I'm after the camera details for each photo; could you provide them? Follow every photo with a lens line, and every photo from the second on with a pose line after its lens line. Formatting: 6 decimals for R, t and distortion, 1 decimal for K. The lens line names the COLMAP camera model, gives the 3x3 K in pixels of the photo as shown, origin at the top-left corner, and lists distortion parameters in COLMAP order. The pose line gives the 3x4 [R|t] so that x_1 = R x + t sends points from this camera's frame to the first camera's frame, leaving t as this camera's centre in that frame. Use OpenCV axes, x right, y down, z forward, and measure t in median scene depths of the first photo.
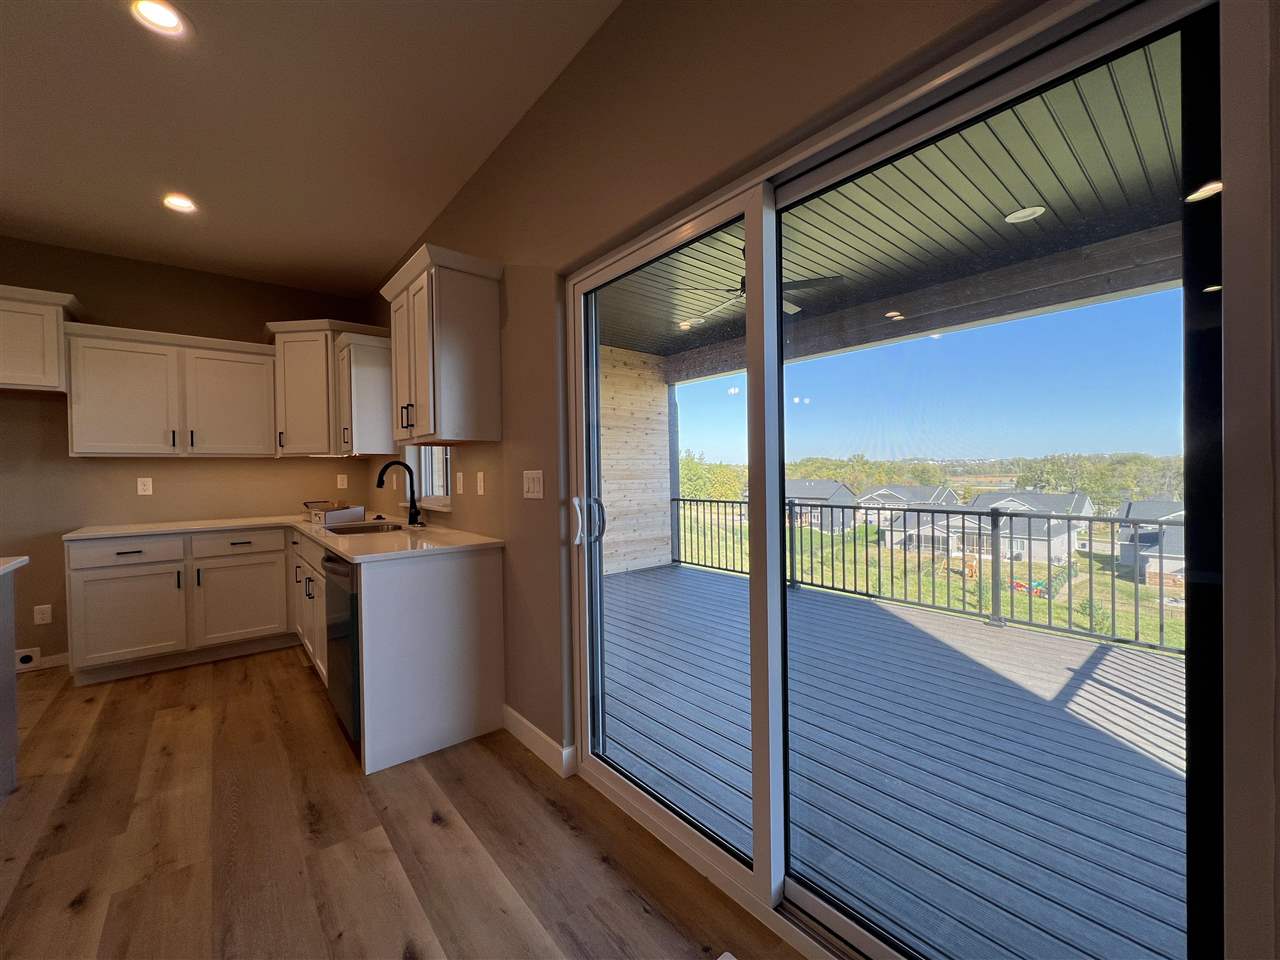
lens RADIAL K [[513.7, 0, 635.2], [0, 513.7, 475.3], [0, 0, 1]] dist [-0.003555, -0.000222]
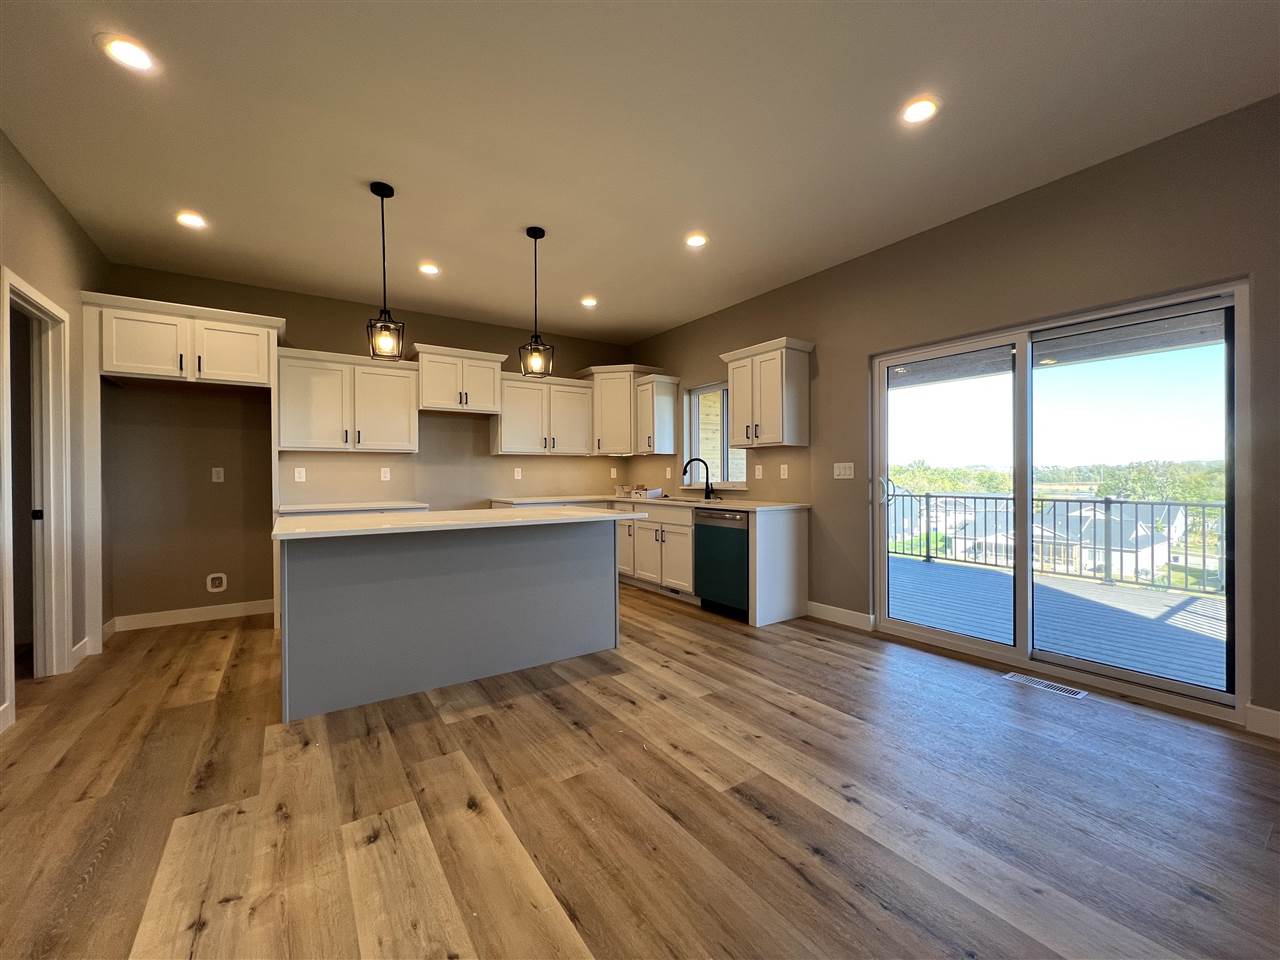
lens RADIAL K [[512.2, 0, 635.5], [0, 512.2, 477.9], [0, 0, 1]] dist [-0.001695, 0.000317]
pose [[0.995550, 0.010825, -0.093609, -0.474937], [-0.010967, 0.999939, -0.001011, 0.032705], [0.093592, 0.002033, 0.995609, -0.526661]]
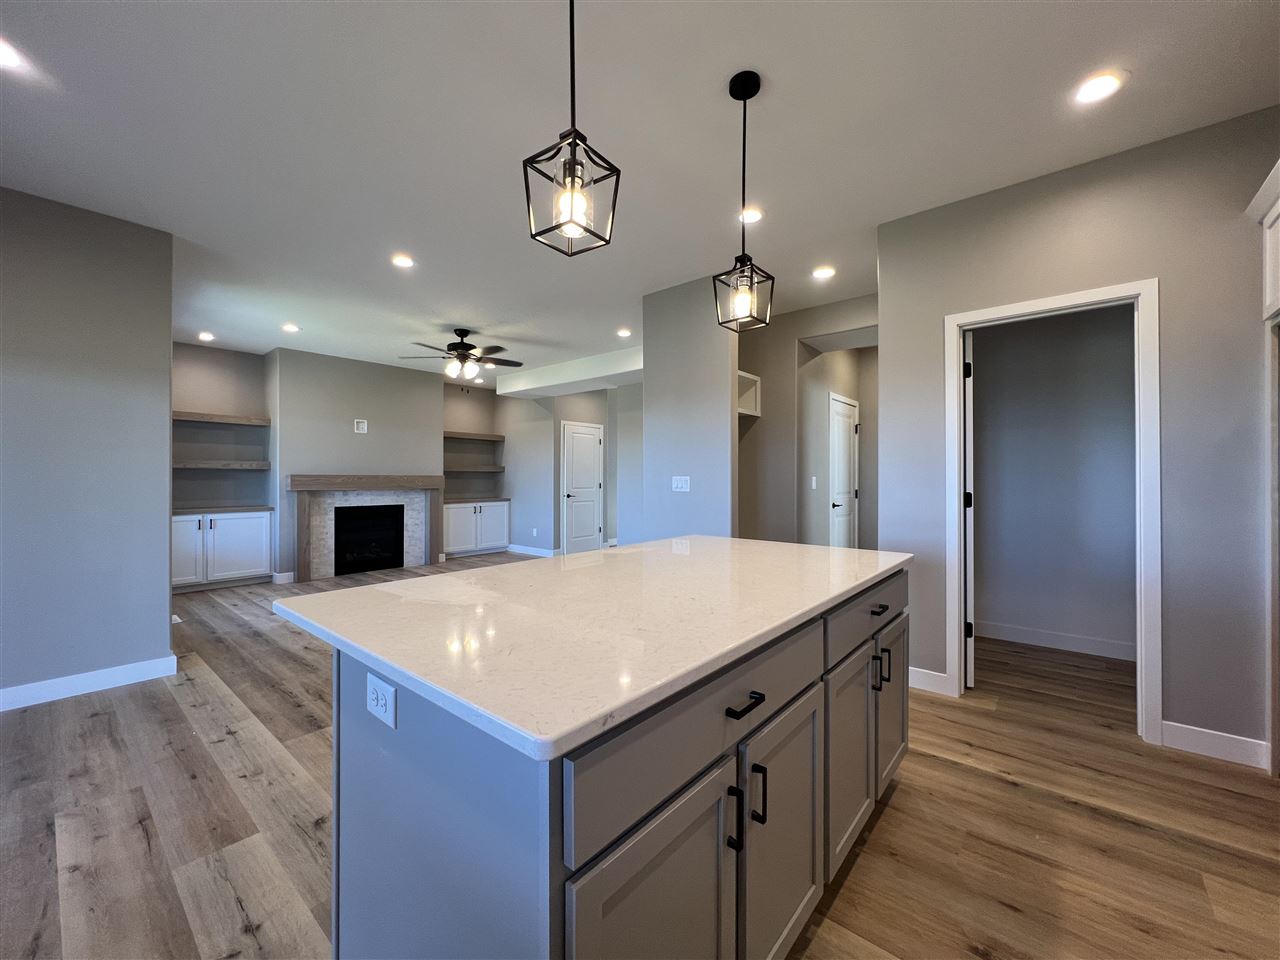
lens RADIAL K [[512.2, 0, 635.5], [0, 512.2, 477.9], [0, 0, 1]] dist [-0.001695, 0.000317]
pose [[-0.984622, 0.018074, -0.173763, -0.734000], [0.016828, 0.999821, 0.008640, 0.006890], [0.173888, 0.005583, -0.984750, 0.795512]]
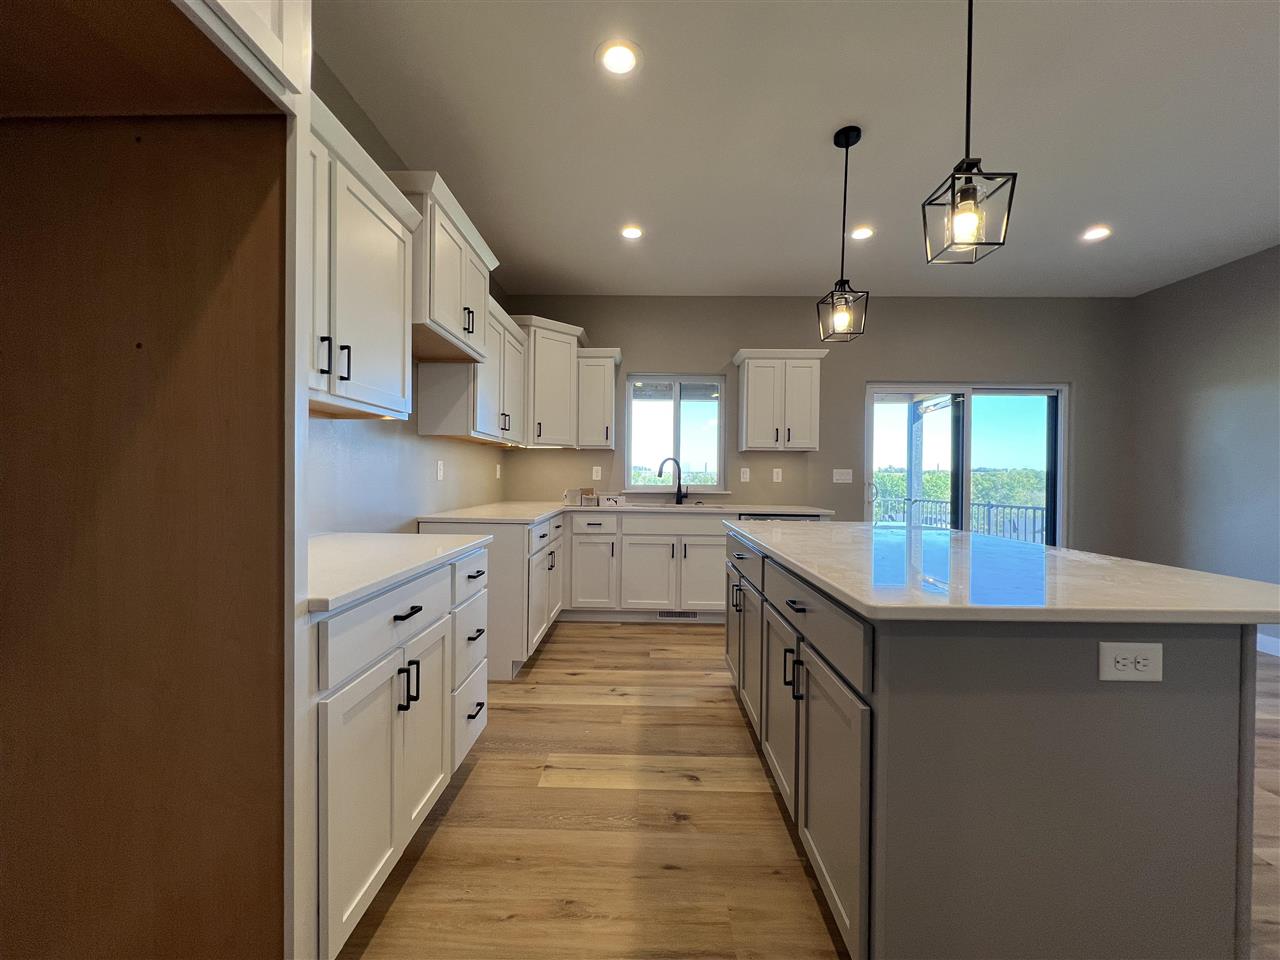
lens RADIAL K [[512.2, 0, 635.5], [0, 512.2, 477.9], [0, 0, 1]] dist [-0.001695, 0.000317]
pose [[0.653143, 0.022796, 0.756891, -1.451857], [-0.016220, 0.999739, -0.016113, 0.045205], [-0.757060, -0.001752, 0.653342, 0.182550]]
